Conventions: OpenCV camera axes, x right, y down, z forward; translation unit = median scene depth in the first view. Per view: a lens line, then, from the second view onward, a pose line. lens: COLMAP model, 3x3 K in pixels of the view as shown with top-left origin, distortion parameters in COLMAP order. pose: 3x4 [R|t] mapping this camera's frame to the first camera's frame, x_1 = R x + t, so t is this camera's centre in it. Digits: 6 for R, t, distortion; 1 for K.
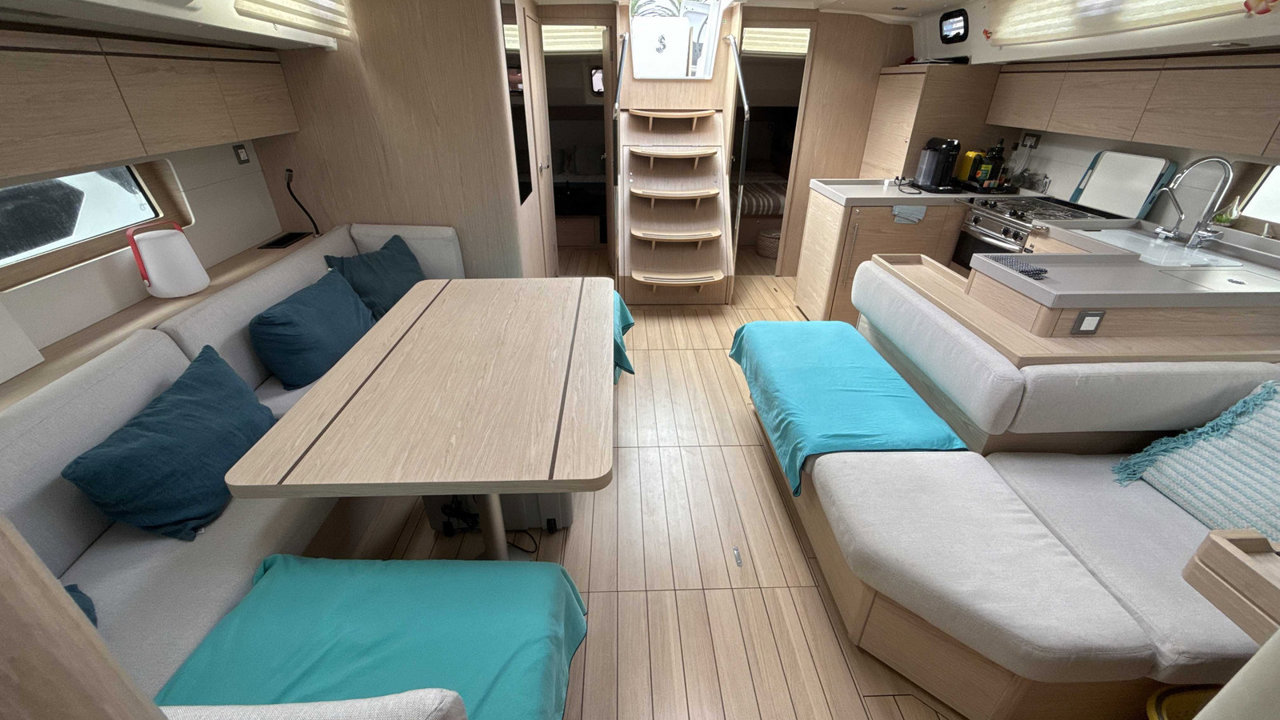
lens RADIAL K [[512.2, 0, 638.6], [0, 512.2, 363.8], [0, 0, 1]] dist [0.000557, -0.000097]
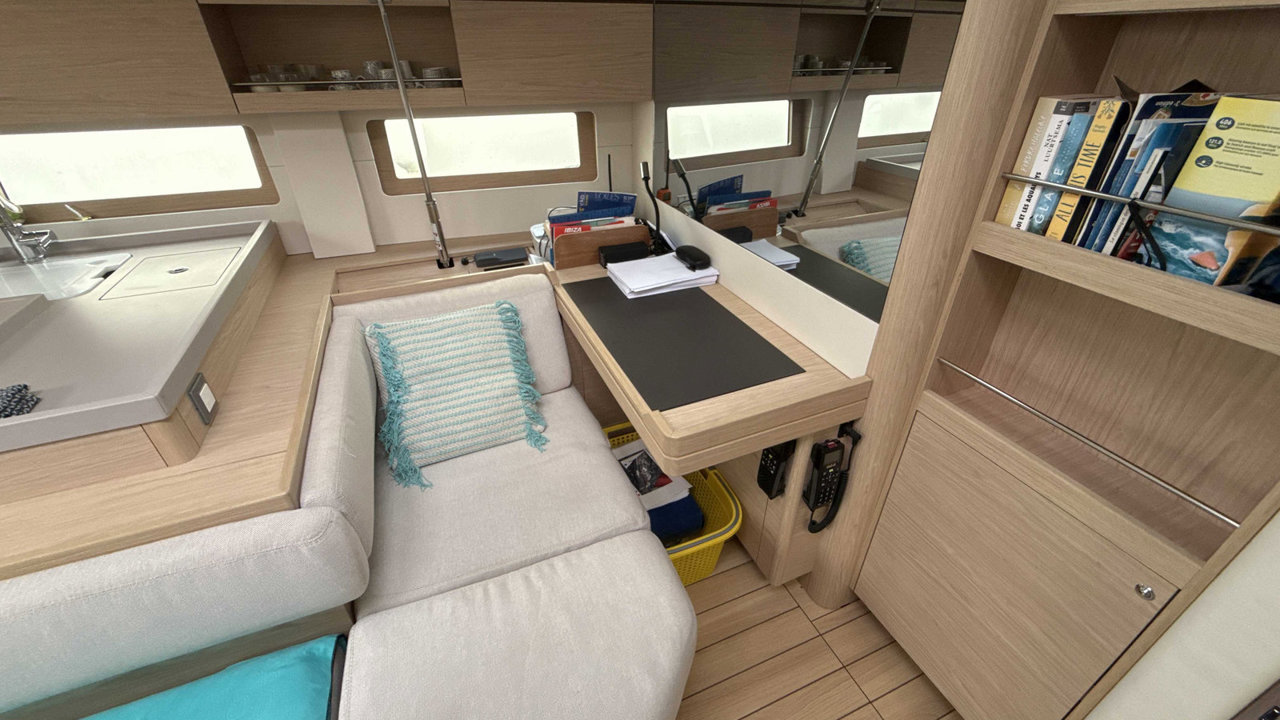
lens RADIAL K [[512.2, 0, 640.3], [0, 512.2, 363.6], [0, 0, 1]] dist [0.000557, -0.000097]
pose [[-0.358276, -0.496441, 0.790686, 0.128377], [0.452122, 0.648717, 0.612169, -0.162753], [-0.816838, 0.576812, -0.007968, 0.344764]]
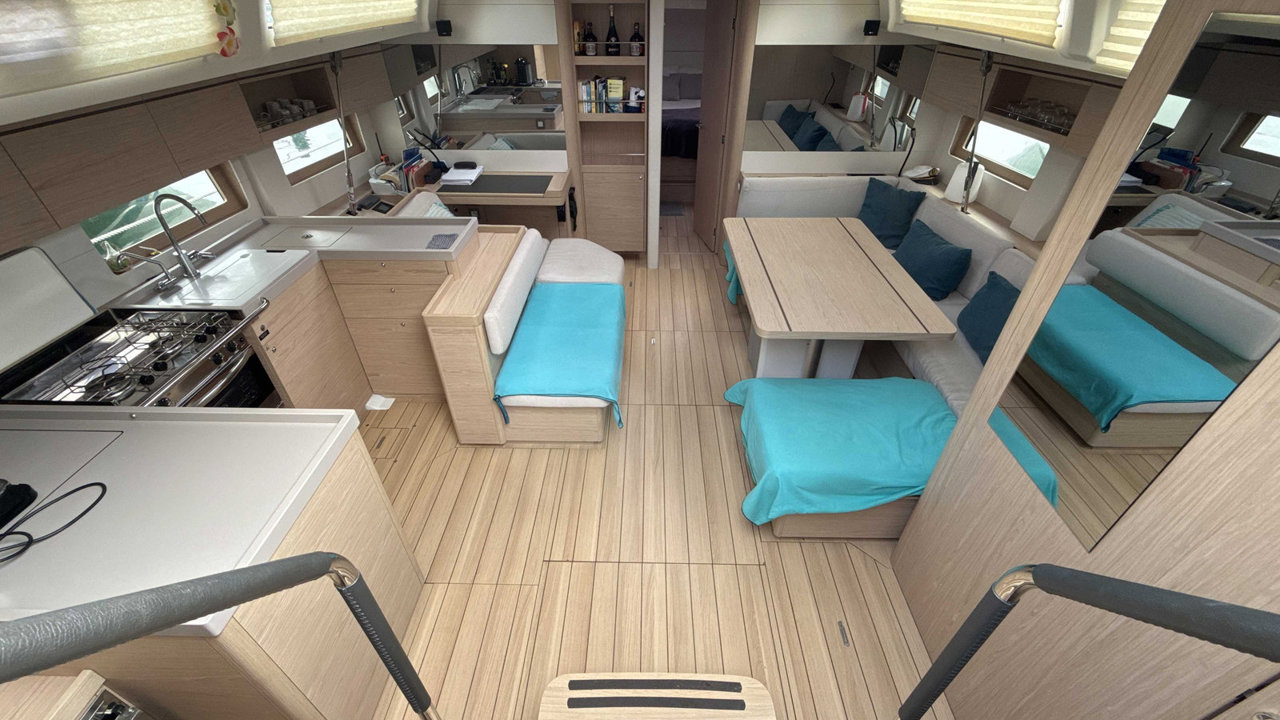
lens RADIAL K [[512.2, 0, 638.8], [0, 512.2, 364.4], [0, 0, 1]] dist [0.000557, -0.000097]
pose [[-0.998632, -0.035013, 0.038840, 0.121927], [0.020753, 0.416386, 0.908951, -0.914386], [-0.047998, 0.908514, -0.415089, 1.323410]]
